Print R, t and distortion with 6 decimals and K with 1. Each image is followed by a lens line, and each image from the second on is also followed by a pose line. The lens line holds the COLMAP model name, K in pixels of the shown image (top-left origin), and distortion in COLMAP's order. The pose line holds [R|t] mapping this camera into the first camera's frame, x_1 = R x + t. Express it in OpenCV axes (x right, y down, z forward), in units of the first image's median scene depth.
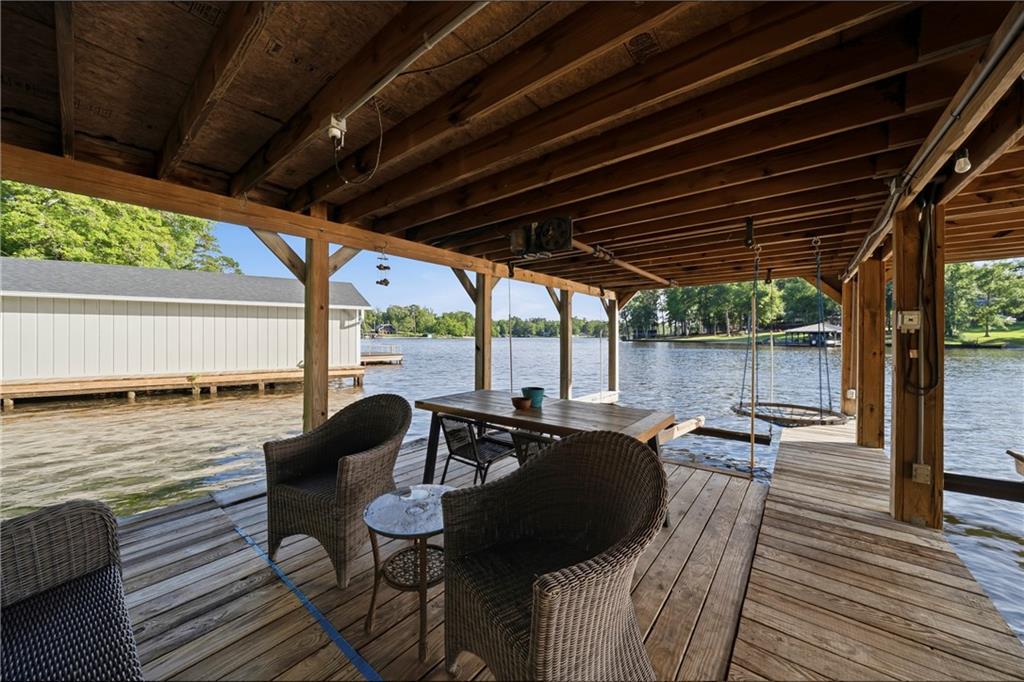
lens RADIAL K [[357.8, 0, 511.8], [0, 357.8, 339.8], [0, 0, 1]] dist [-0.003187, 0.000438]
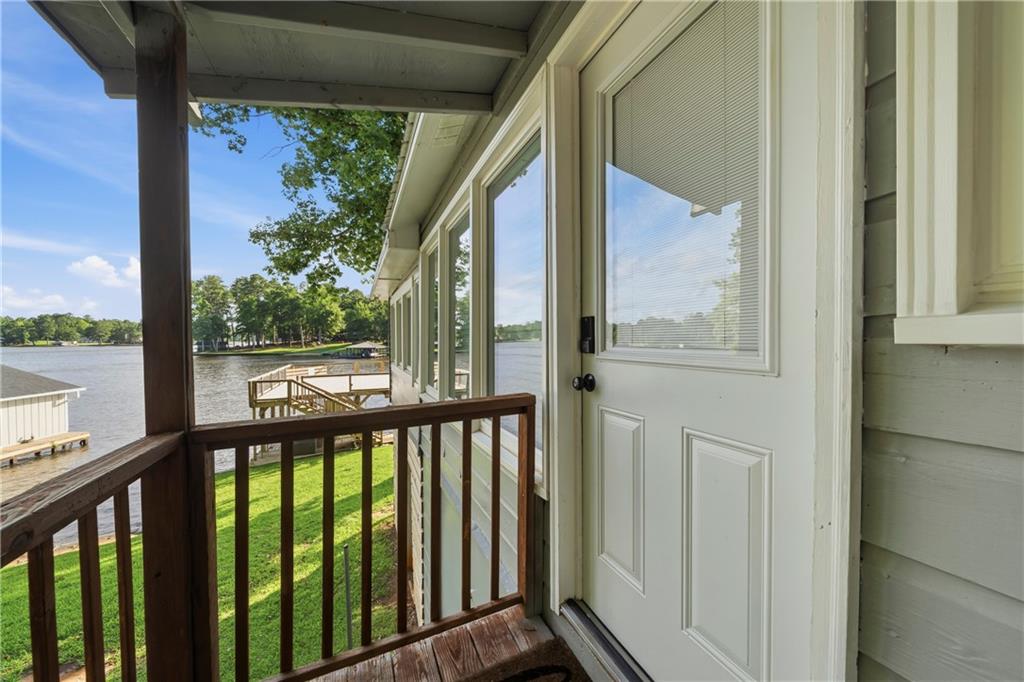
lens RADIAL K [[357.8, 0, 512.5], [0, 357.8, 343.1], [0, 0, 1]] dist [-0.003187, 0.000438]
pose [[0.465772, -0.016978, 0.884742, -0.094844], [0.013211, 0.999838, 0.012231, -0.030037], [-0.884806, 0.005992, 0.465921, -0.128058]]
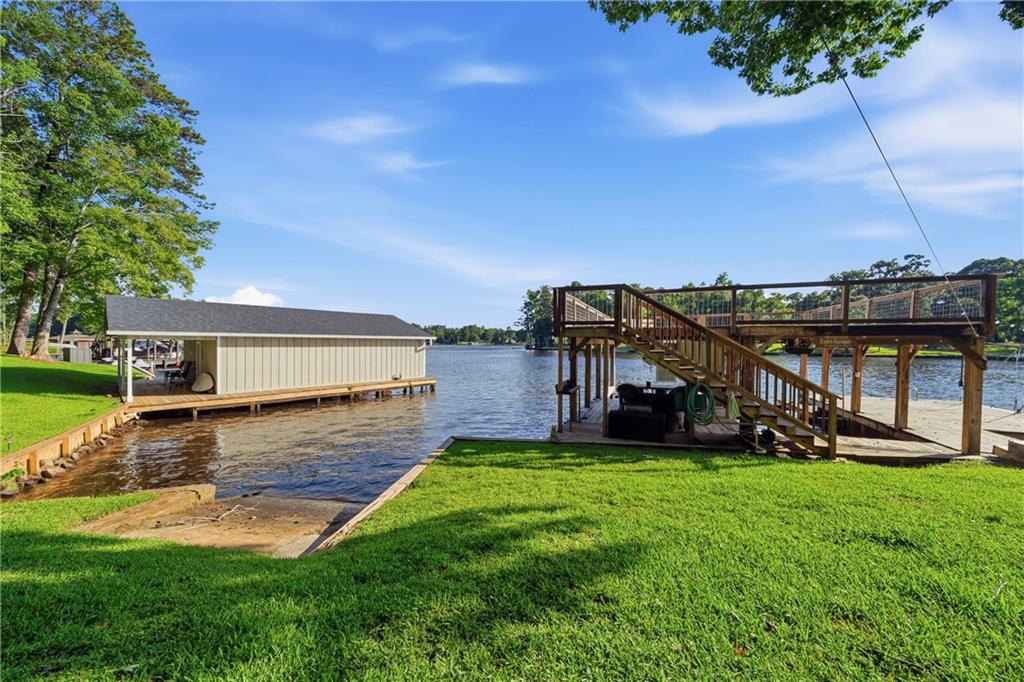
lens RADIAL K [[357.8, 0, 511.3], [0, 357.8, 346.2], [0, 0, 1]] dist [-0.003187, 0.000438]
pose [[0.958644, -0.000106, 0.284607, -0.057065], [0.000448, 0.999999, -0.001136, -0.005839], [-0.284607, 0.001216, 0.958644, -0.055076]]
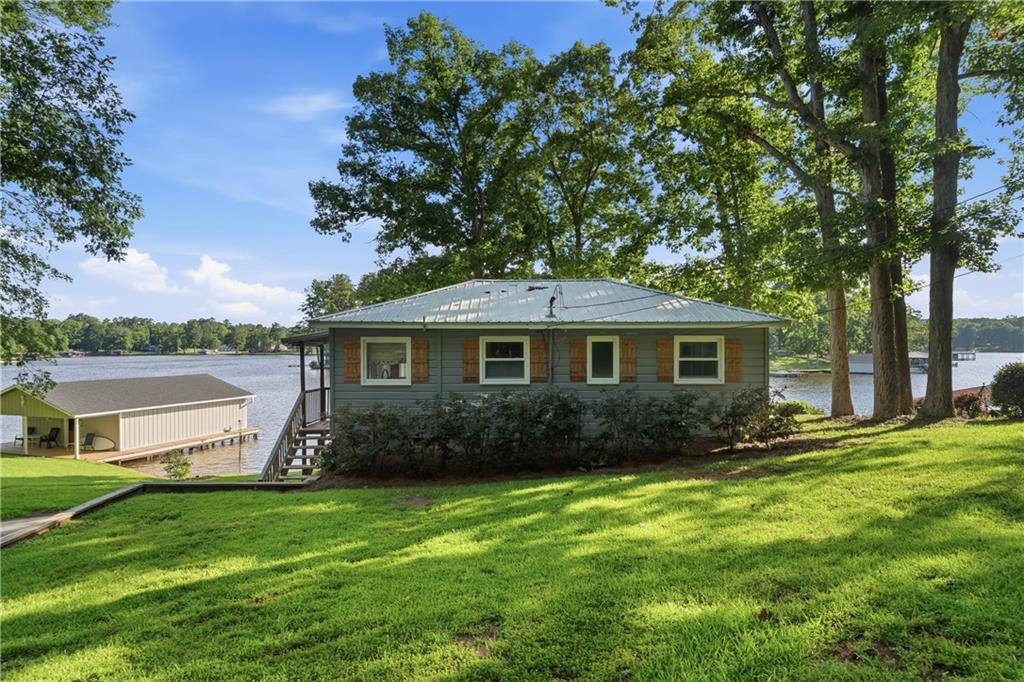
lens RADIAL K [[574.0, 0, 514.7], [0, 574.0, 343.8], [0, 0, 1]] dist [0.016106, -0.003468]
pose [[0.776569, 0.001530, 0.630030, -0.139547], [0.006674, 0.999921, -0.010654, -0.036568], [-0.629997, 0.012478, 0.776498, -0.246871]]
